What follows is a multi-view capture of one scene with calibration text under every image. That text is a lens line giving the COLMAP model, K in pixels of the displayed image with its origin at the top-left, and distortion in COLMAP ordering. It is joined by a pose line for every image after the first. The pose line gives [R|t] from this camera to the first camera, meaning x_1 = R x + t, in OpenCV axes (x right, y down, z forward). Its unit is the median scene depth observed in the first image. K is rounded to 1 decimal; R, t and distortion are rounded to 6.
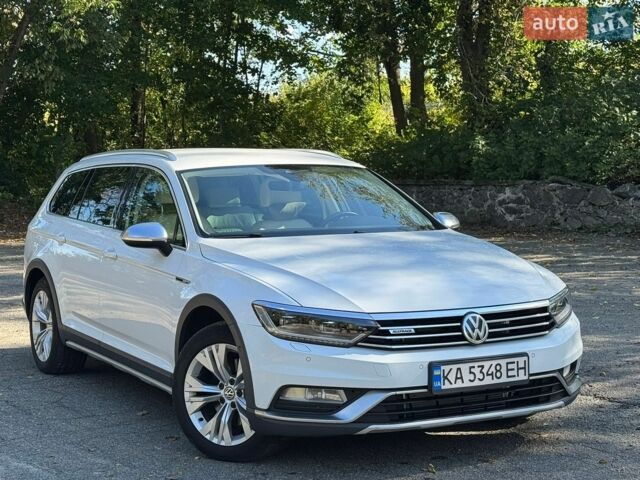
lens RADIAL K [[1262.3, 0, 320.0], [0, 1262.3, 240.0], [0, 0, 1]] dist [0.118945, -0.177985]
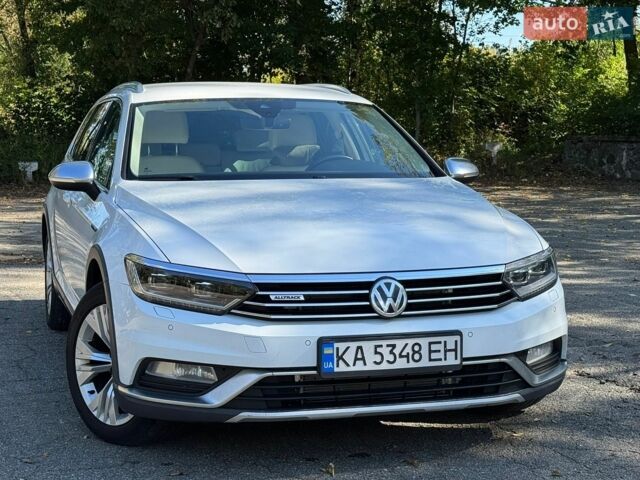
lens RADIAL K [[1262.3, 0, 320.0], [0, 1262.3, 240.0], [0, 0, 1]] dist [0.118945, -0.177985]
pose [[0.977921, 0.030017, -0.206807, 0.242759], [-0.023442, 0.999141, 0.034175, 0.007620], [0.207656, -0.028573, 0.977785, 0.216112]]
